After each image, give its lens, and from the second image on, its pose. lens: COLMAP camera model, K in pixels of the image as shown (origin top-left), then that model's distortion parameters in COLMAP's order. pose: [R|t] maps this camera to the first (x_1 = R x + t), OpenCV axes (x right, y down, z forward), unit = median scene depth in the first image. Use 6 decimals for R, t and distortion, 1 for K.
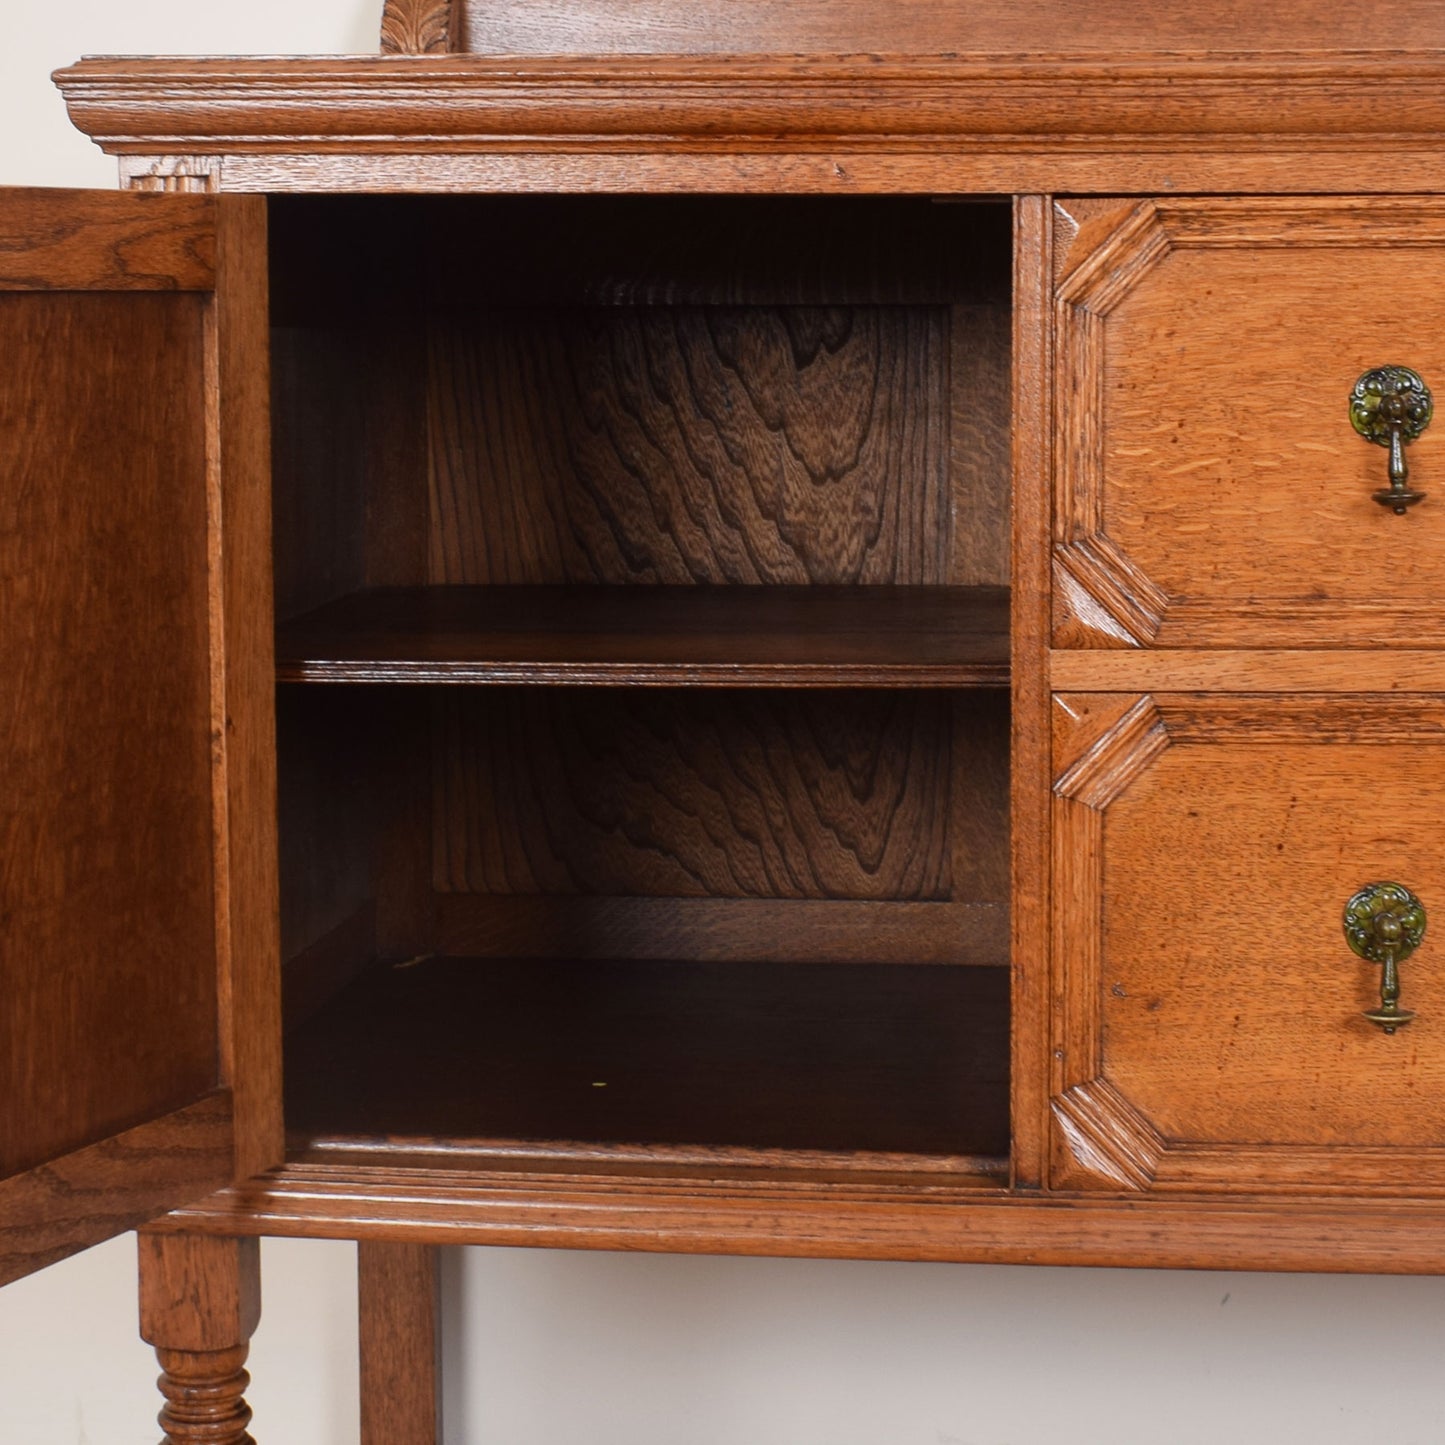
lens RADIAL K [[3452.3, 0, 633.8], [0, 3452.3, 583.7], [0, 0, 1]] dist [-0.064686, -0.259538]
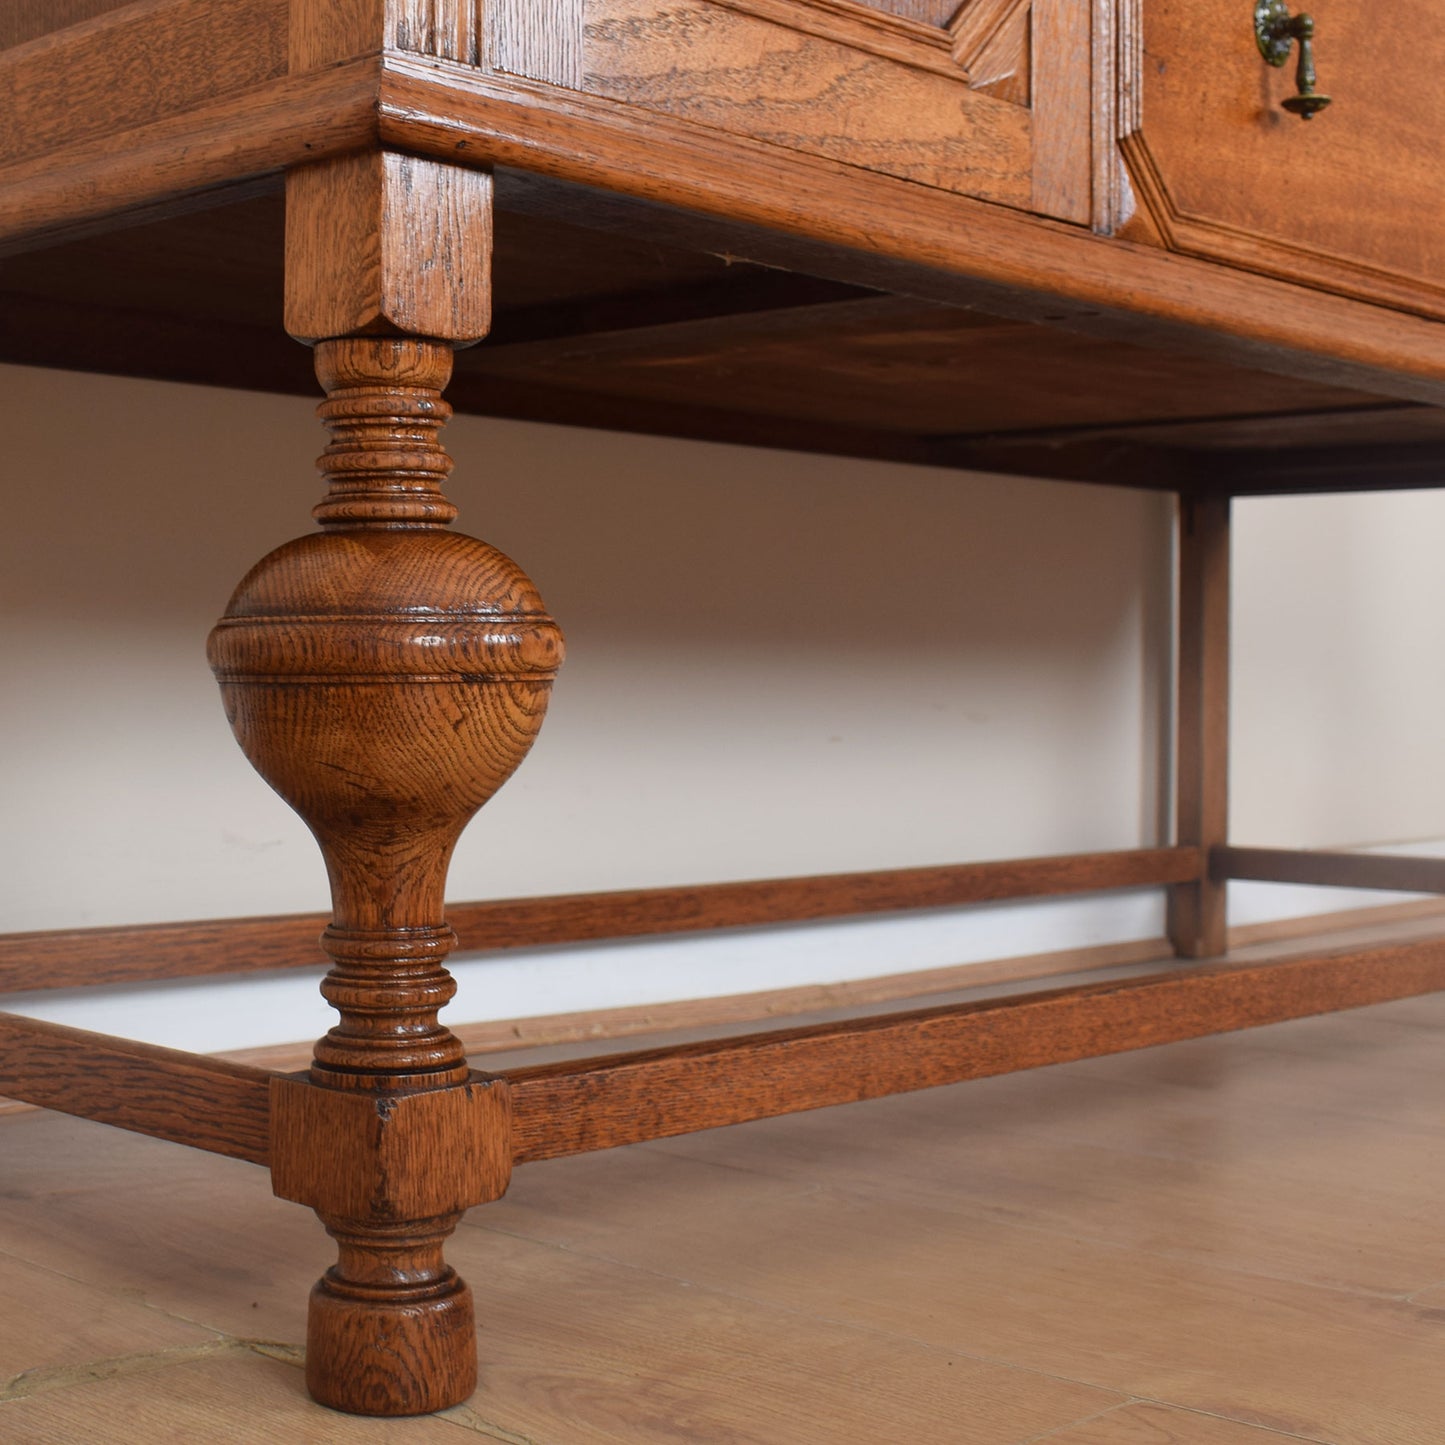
lens RADIAL K [[2370.3, 0, 494.7], [0, 2370.3, 720.8], [0, 0, 1]] dist [-0.054843, -0.138675]
pose [[0.639898, -0.003930, 0.768450, -0.509880], [0.039667, 0.998823, -0.027923, 0.328921], [-0.767436, 0.048350, 0.639300, 0.725957]]
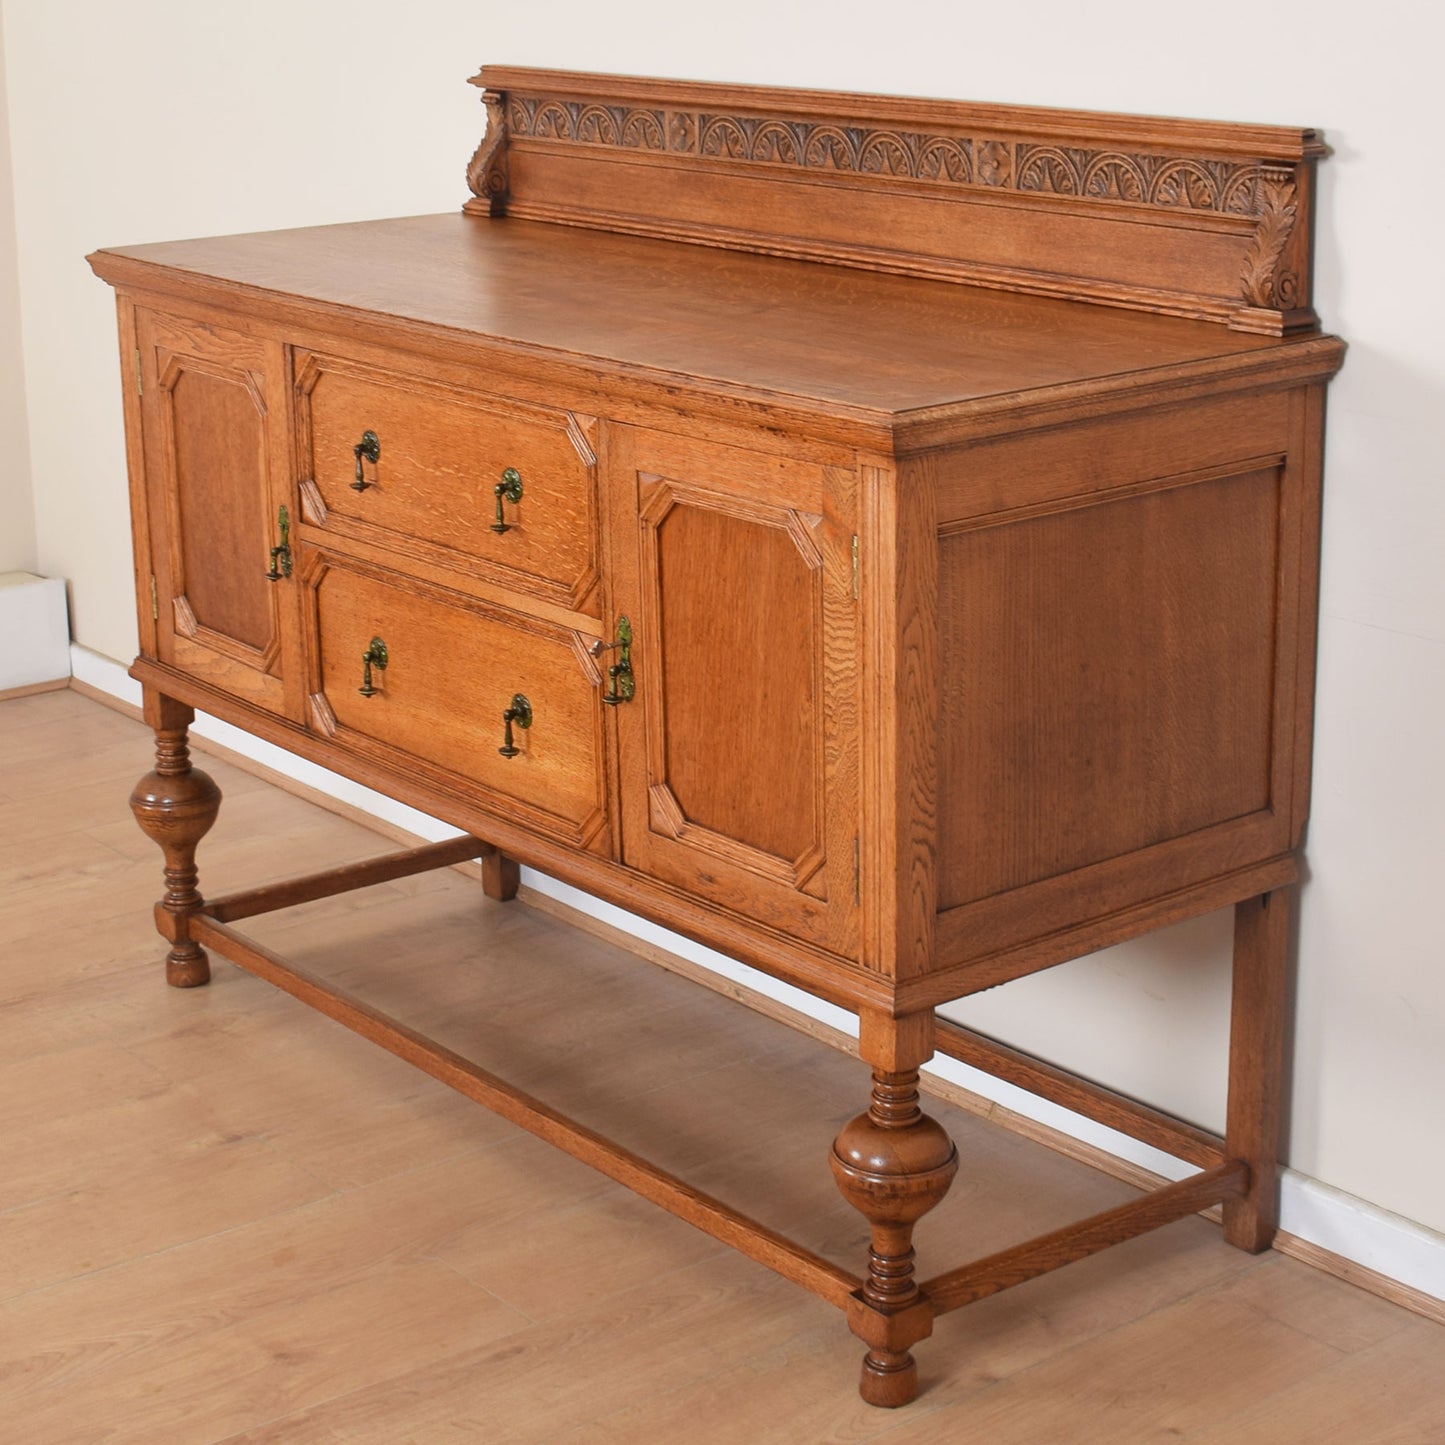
lens RADIAL K [[2867.3, 0, 723.1], [0, 2867.3, 646.5], [0, 0, 1]] dist [-0.065403, -0.161459]
pose [[0.712636, 0.181018, -0.677778, 1.776755], [-0.035485, 0.974201, 0.222875, -0.370275], [0.700636, -0.134778, 0.700674, -0.260051]]
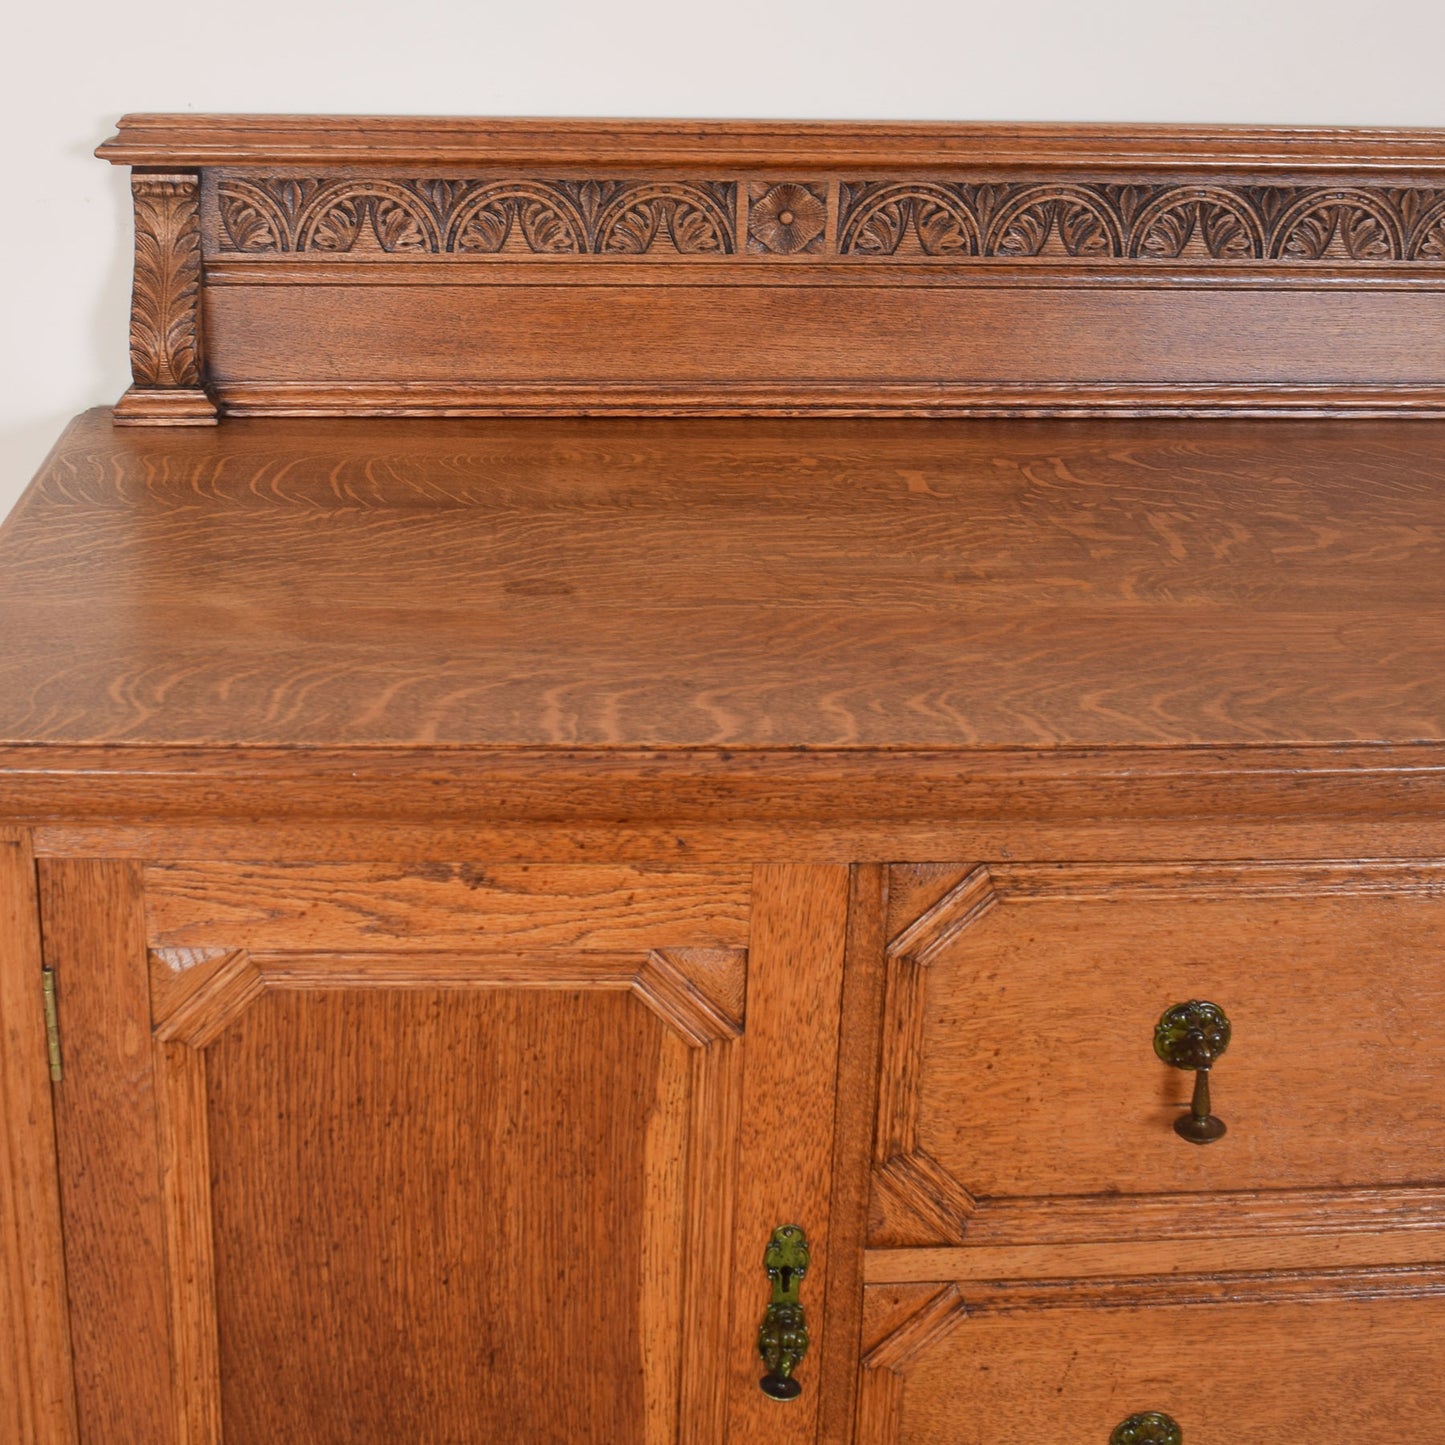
lens RADIAL K [[2318.2, 0, 612.1], [0, 2318.2, 500.7], [0, 0, 1]] dist [-0.103209, 0.035696]
pose [[0.983948, -0.030545, 0.175822, -0.072575], [-0.009442, 0.974951, 0.222219, -0.361846], [-0.178206, -0.220312, 0.959013, 0.390275]]
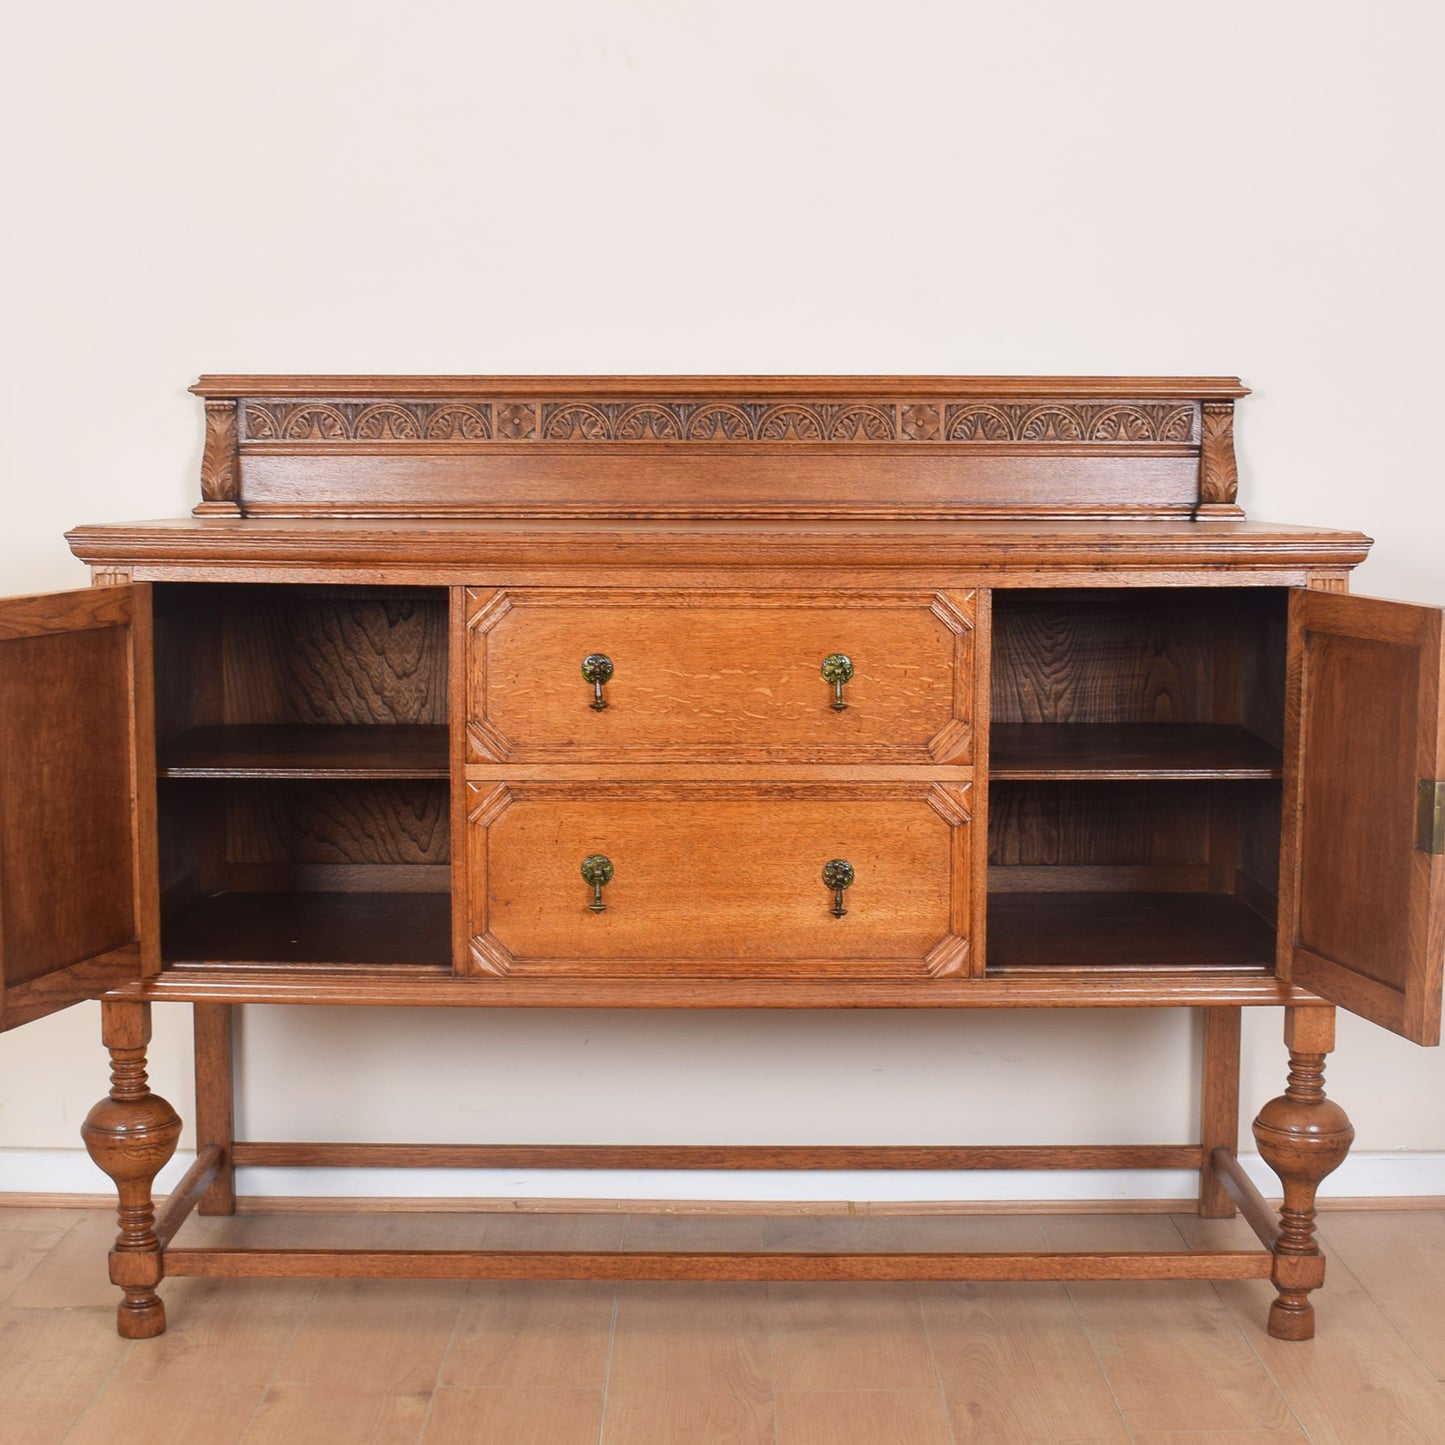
lens RADIAL K [[2510.9, 0, 727.9], [0, 2510.9, 721.7], [0, 0, 1]] dist [-0.068967, -0.214420]
pose [[0.991911, -0.003097, 0.126900, 0.078114], [-0.000915, 0.999502, 0.031547, -0.070901], [-0.126935, -0.031408, 0.991414, -0.858750]]
